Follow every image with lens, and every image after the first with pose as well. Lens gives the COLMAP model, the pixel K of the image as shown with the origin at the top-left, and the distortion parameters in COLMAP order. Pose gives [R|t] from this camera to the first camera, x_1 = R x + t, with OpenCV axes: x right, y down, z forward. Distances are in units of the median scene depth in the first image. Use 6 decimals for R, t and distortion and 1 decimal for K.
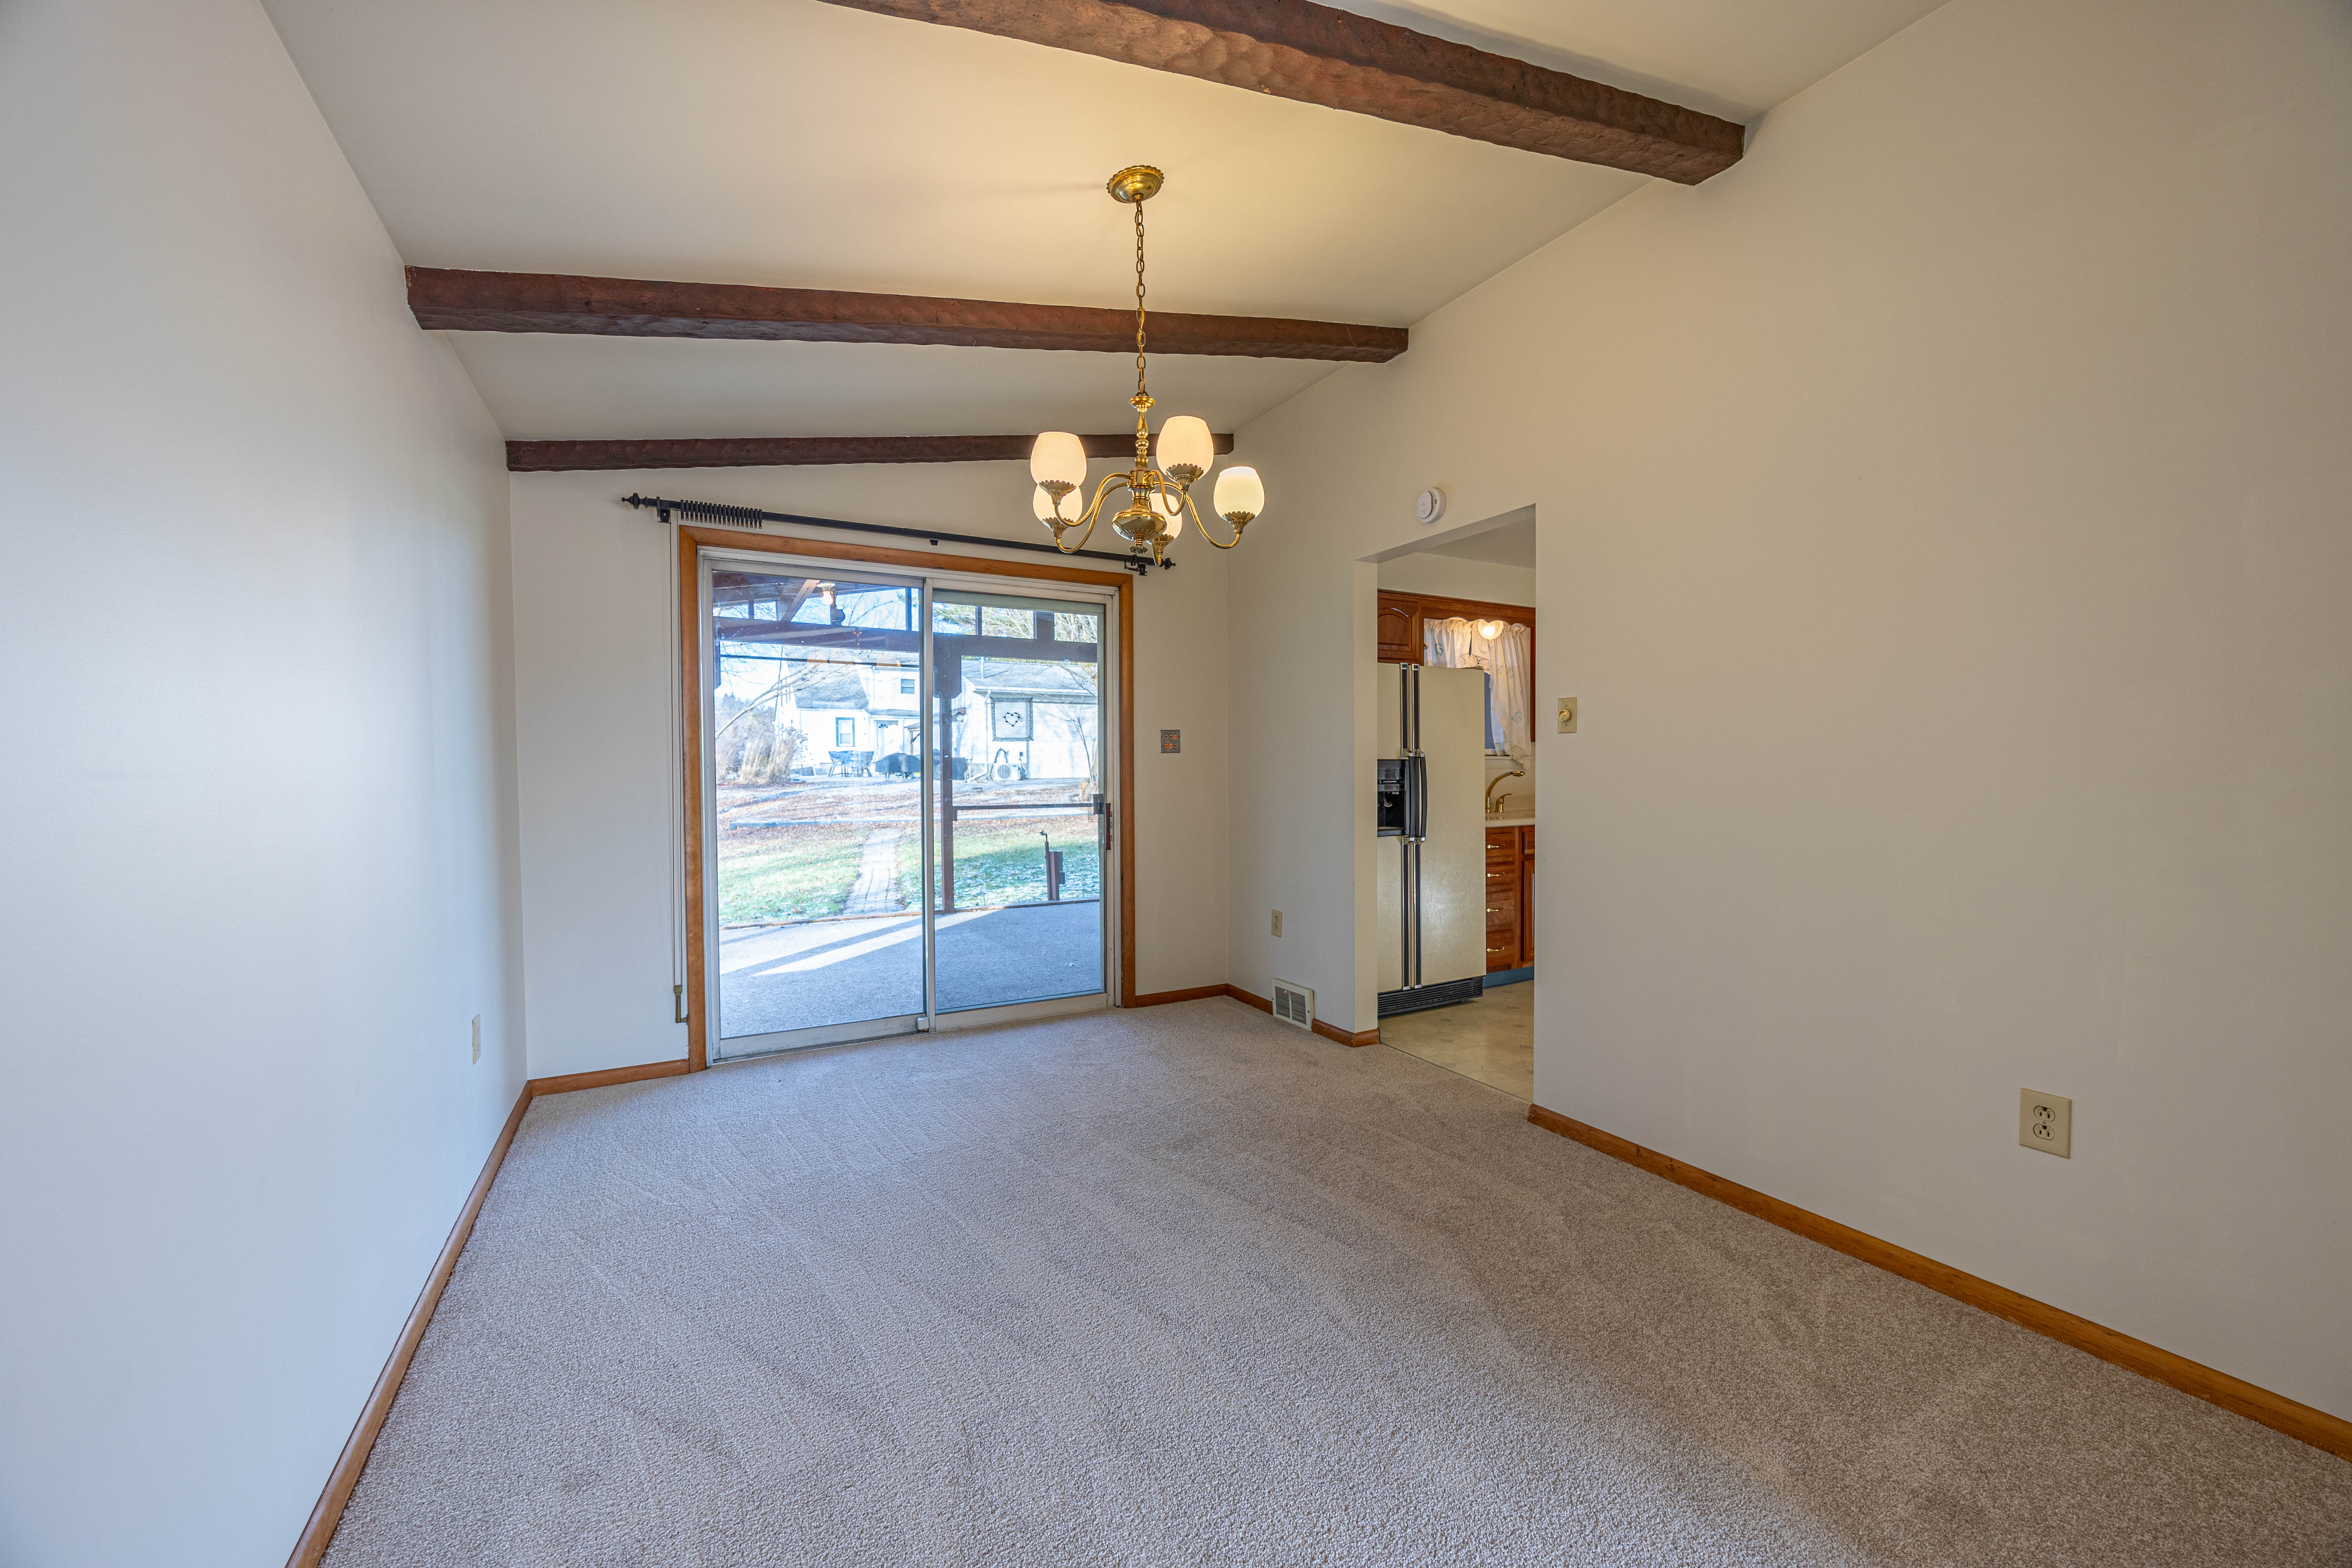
lens RADIAL K [[920.8, 0, 1185.4], [0, 920.8, 785.1], [0, 0, 1]] dist [0.001818, -0.000667]
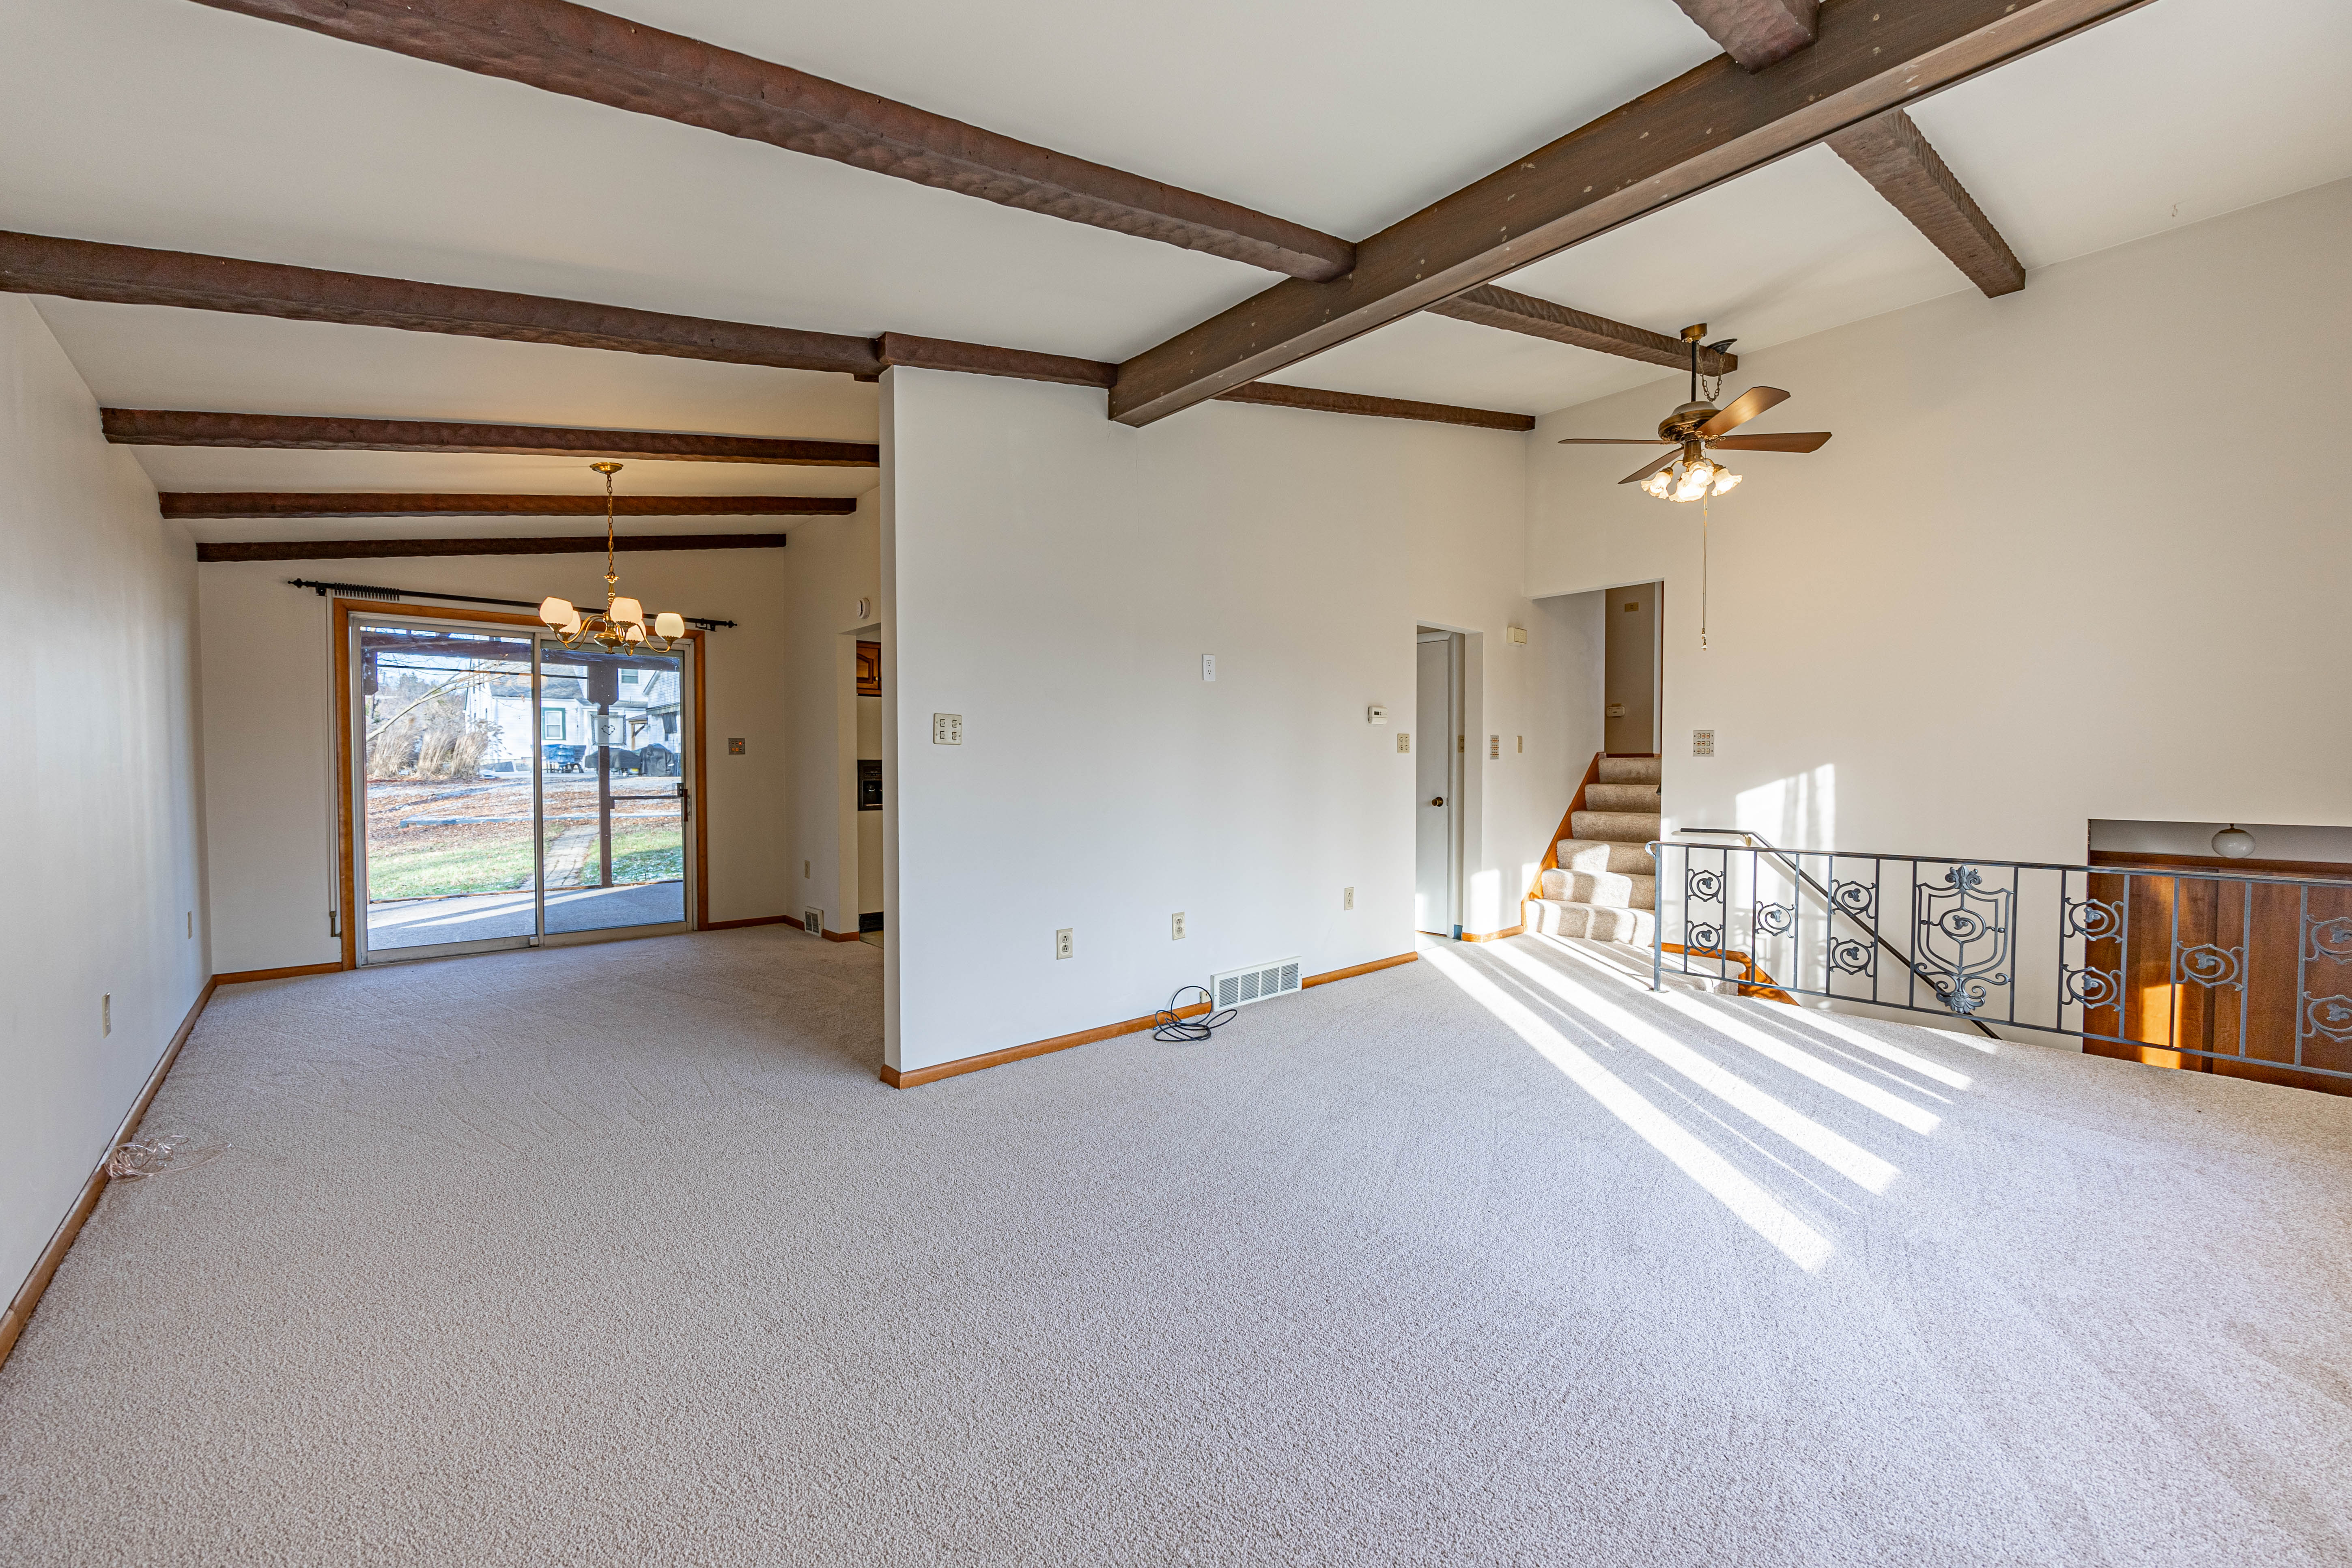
lens RADIAL K [[920.7, 0, 1170.1], [0, 920.7, 785.4], [0, 0, 1]] dist [0.001818, -0.000667]
pose [[0.973236, 0.000436, 0.229806, 0.320741], [-0.001002, 0.999997, 0.002344, 0.009872], [-0.229804, -0.002512, 0.973234, -0.575553]]
